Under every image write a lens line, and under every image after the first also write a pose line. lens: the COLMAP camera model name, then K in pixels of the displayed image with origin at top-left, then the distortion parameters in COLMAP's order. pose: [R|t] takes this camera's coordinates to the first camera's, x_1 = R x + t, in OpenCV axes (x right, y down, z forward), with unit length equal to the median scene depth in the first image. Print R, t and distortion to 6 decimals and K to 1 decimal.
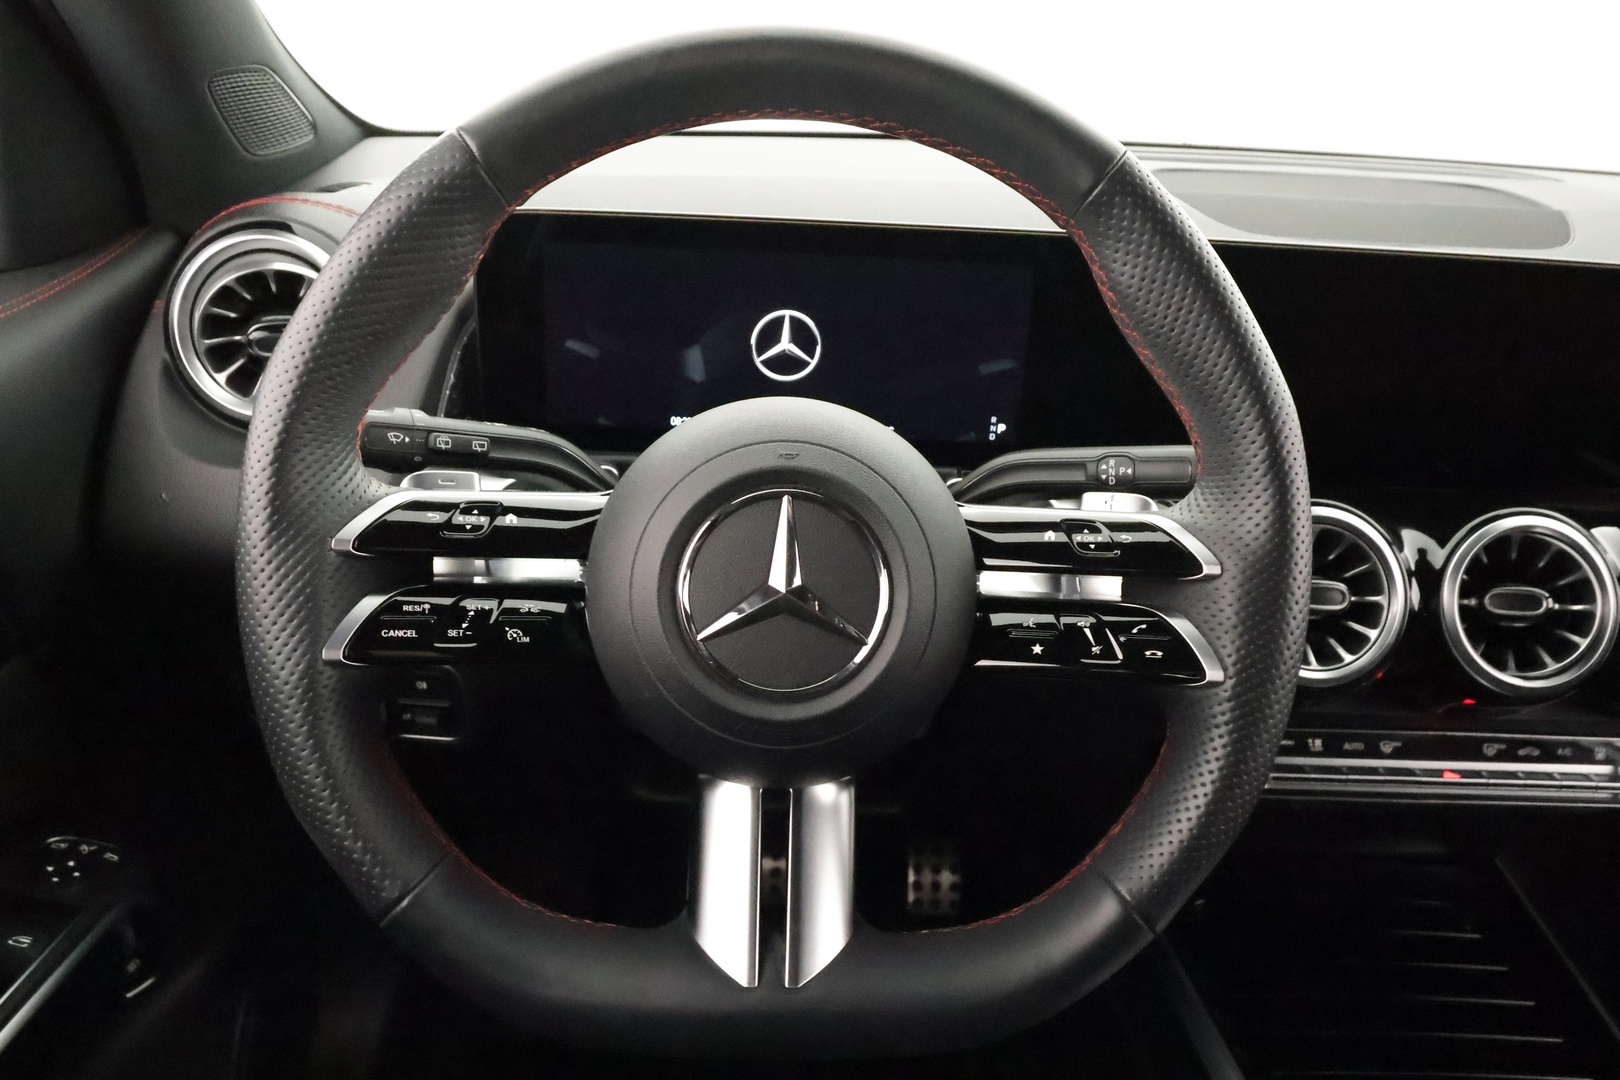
lens RADIAL K [[1167.3, 0, 810.0], [0, 1167.3, 540.0], [0, 0, 1]] dist [-0.000845, 0.001038]
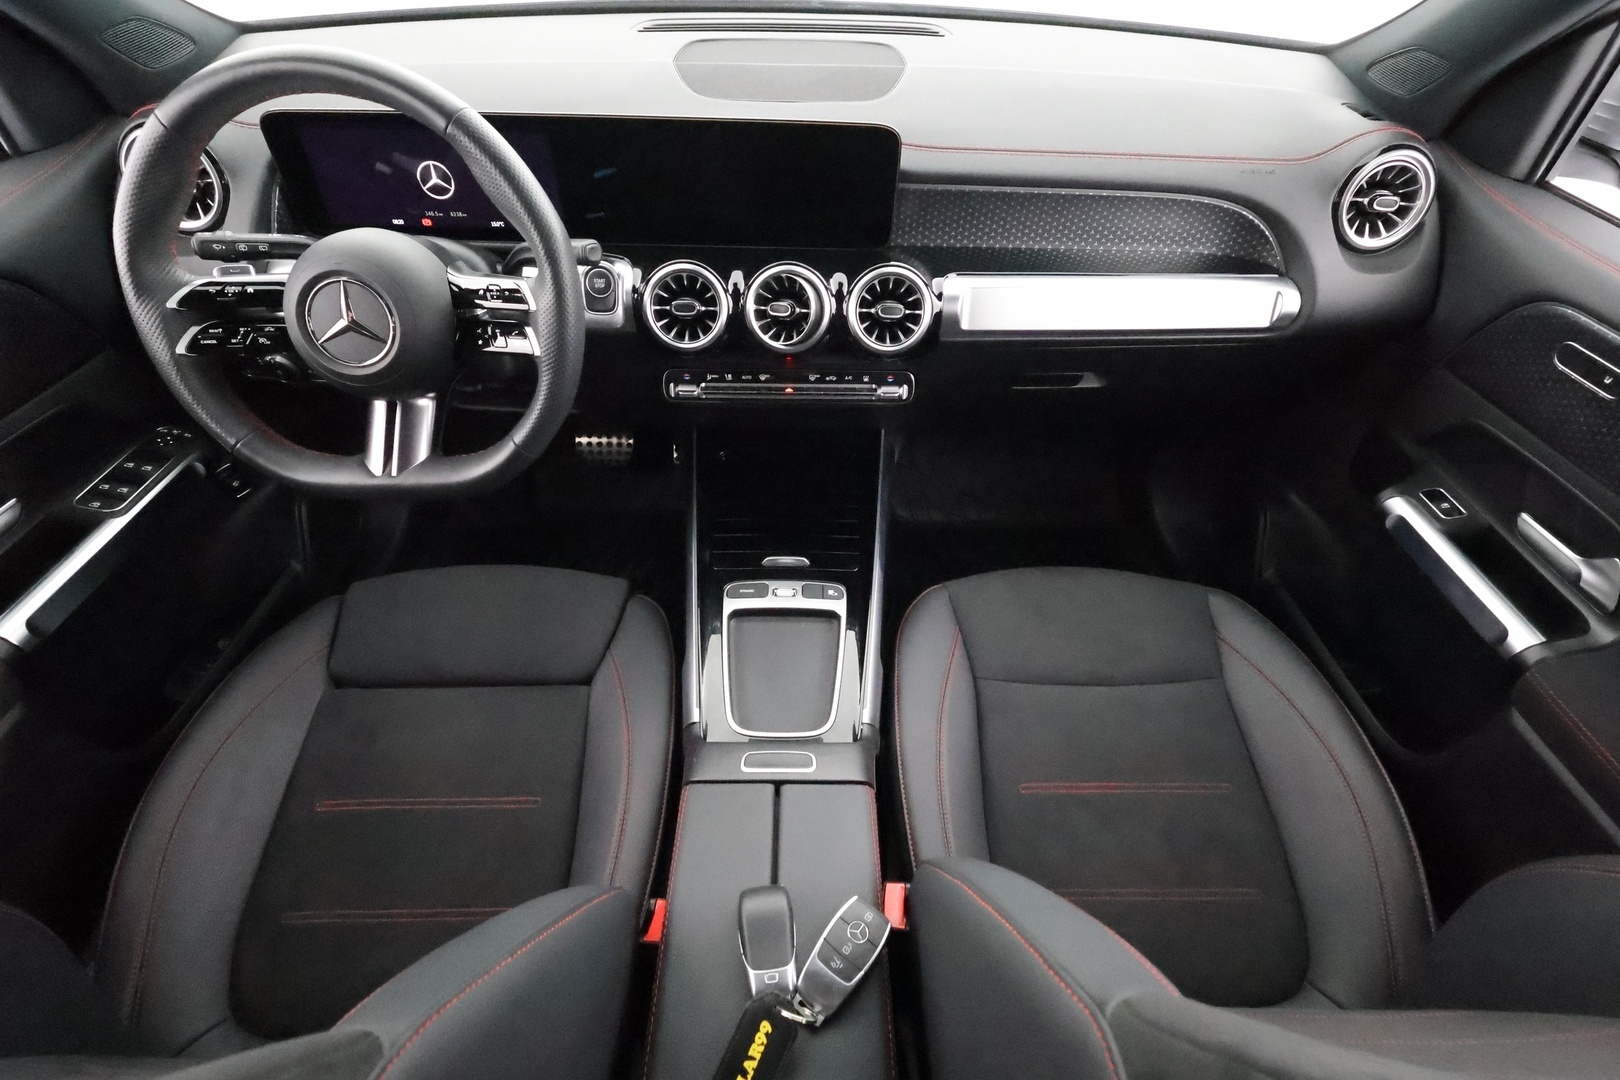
lens RADIAL K [[743.8, 0, 810.0], [0, 743.8, 540.0], [0, 0, 1]] dist [0.010130, 0.001686]
pose [[0.998665, -0.008418, -0.050969, 0.723206], [0.027400, 0.922734, 0.384463, -0.078206], [0.043794, -0.385346, 0.921732, -0.411121]]
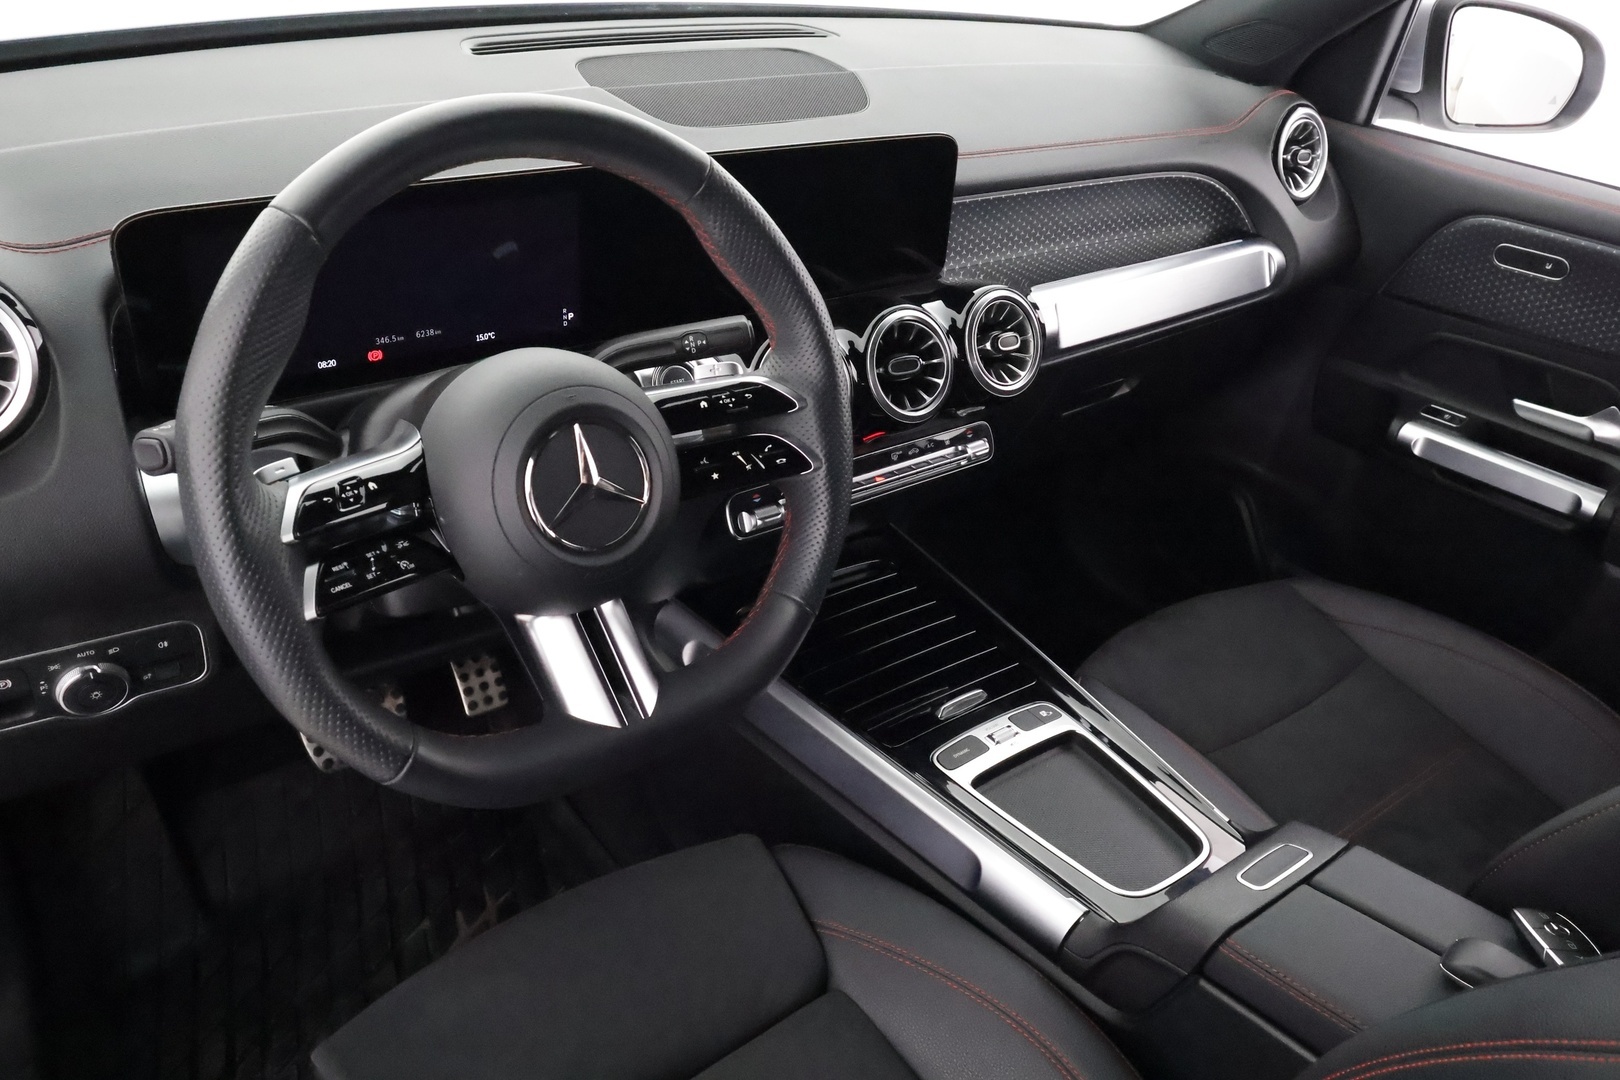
lens RADIAL K [[1291.8, 0, 810.0], [0, 1291.8, 540.0], [0, 0, 1]] dist [0.078928, 0.000801]
pose [[0.803195, -0.290531, 0.520066, -0.503123], [0.187188, 0.951879, 0.242665, -0.176785], [-0.565542, -0.097557, 0.818929, -0.419303]]
